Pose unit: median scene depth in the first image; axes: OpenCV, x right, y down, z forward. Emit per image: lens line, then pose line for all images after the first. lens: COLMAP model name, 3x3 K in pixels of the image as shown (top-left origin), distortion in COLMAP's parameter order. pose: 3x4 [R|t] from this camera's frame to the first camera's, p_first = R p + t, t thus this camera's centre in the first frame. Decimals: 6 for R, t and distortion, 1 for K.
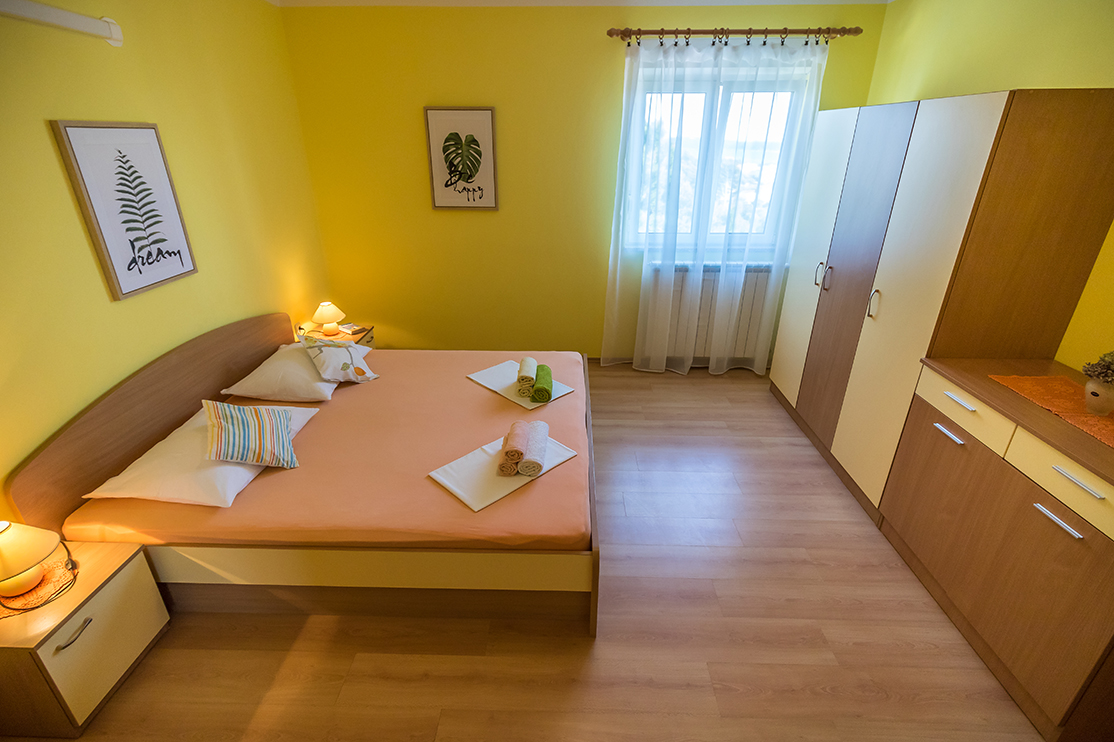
lens RADIAL K [[507.2, 0, 557.0], [0, 507.2, 371.0], [0, 0, 1]] dist [0.000741, 0.000158]
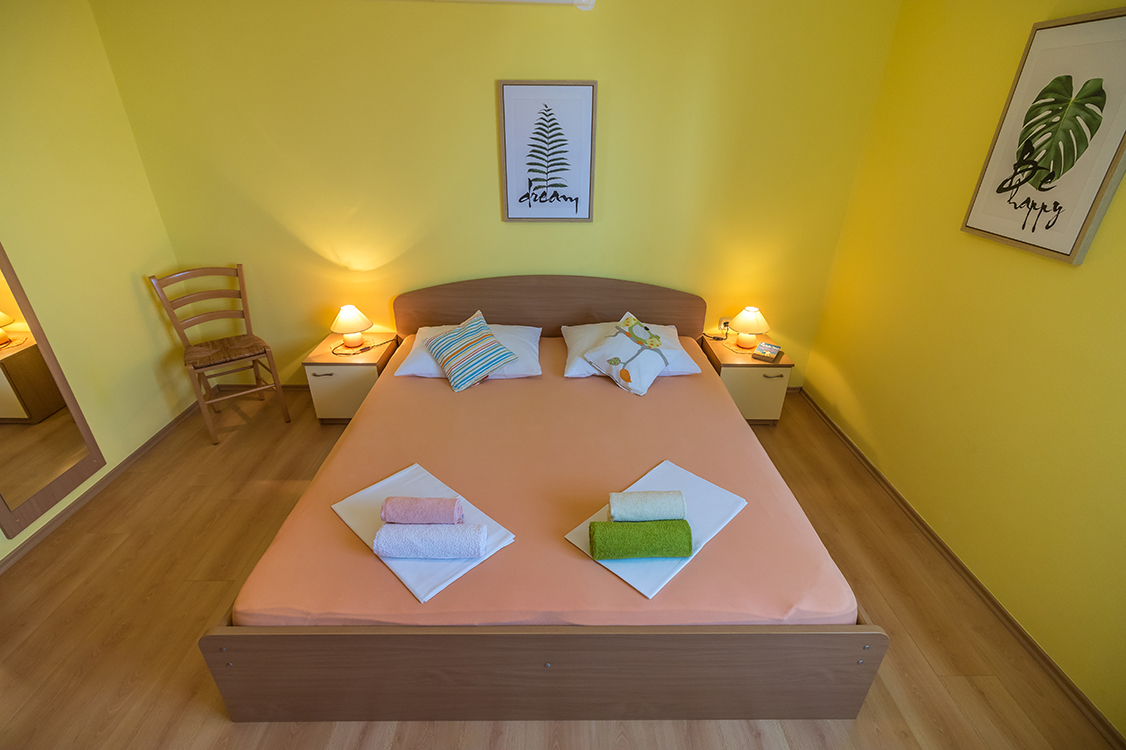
lens RADIAL K [[512.7, 0, 563.0], [0, 512.7, 375.0], [0, 0, 1]] dist [0.000741, 0.000158]
pose [[0.037950, 0.456401, -0.888964, 0.471275], [-0.424668, 0.812642, 0.399087, -0.381586], [0.904553, 0.362369, 0.224659, 0.912822]]
